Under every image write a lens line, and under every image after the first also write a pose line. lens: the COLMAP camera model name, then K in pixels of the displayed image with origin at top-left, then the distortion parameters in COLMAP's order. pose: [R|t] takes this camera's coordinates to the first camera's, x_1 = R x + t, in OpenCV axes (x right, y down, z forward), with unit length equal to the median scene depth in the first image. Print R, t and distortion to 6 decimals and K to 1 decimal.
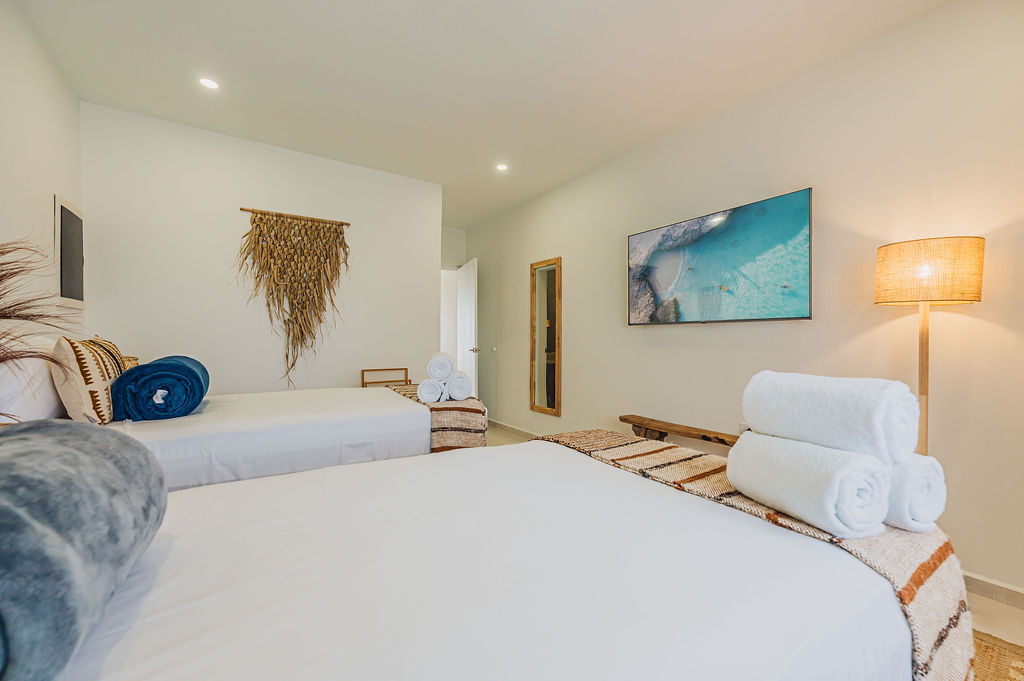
lens RADIAL K [[406.0, 0, 512.0], [0, 406.0, 340.5], [0, 0, 1]] dist [-0.000712, -0.000344]
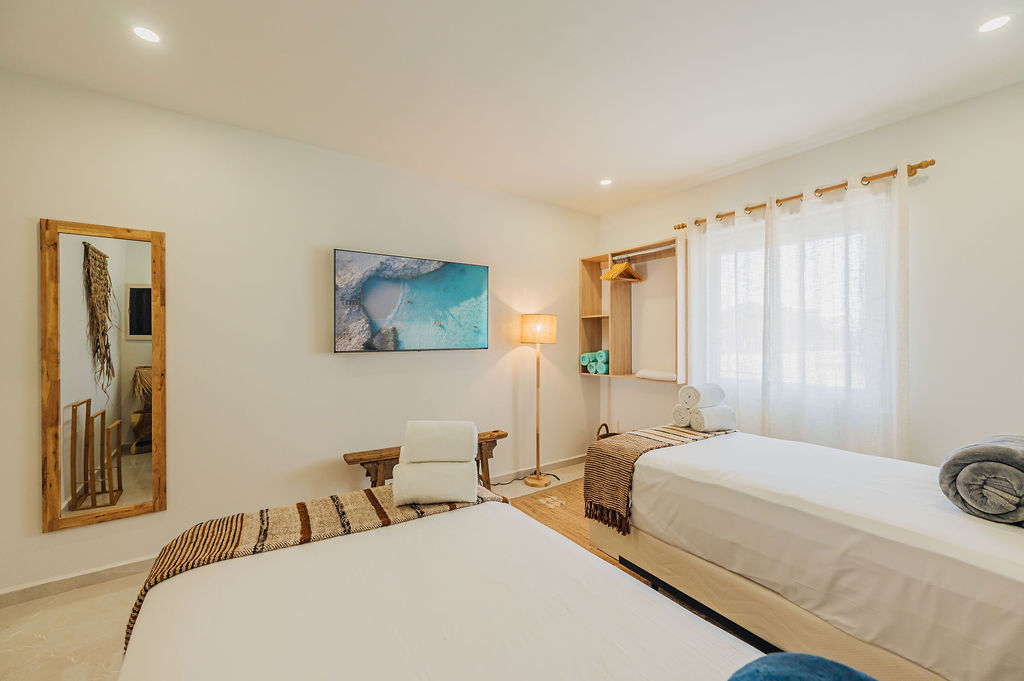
lens RADIAL K [[414.2, 0, 495.5], [0, 414.2, 342.0], [0, 0, 1]] dist [-0.000317, -0.000076]
pose [[-0.033615, -0.005428, 0.999420, -0.670025], [0.017268, 0.999833, 0.006012, -0.067651], [-0.999286, 0.017460, -0.033516, 0.776516]]
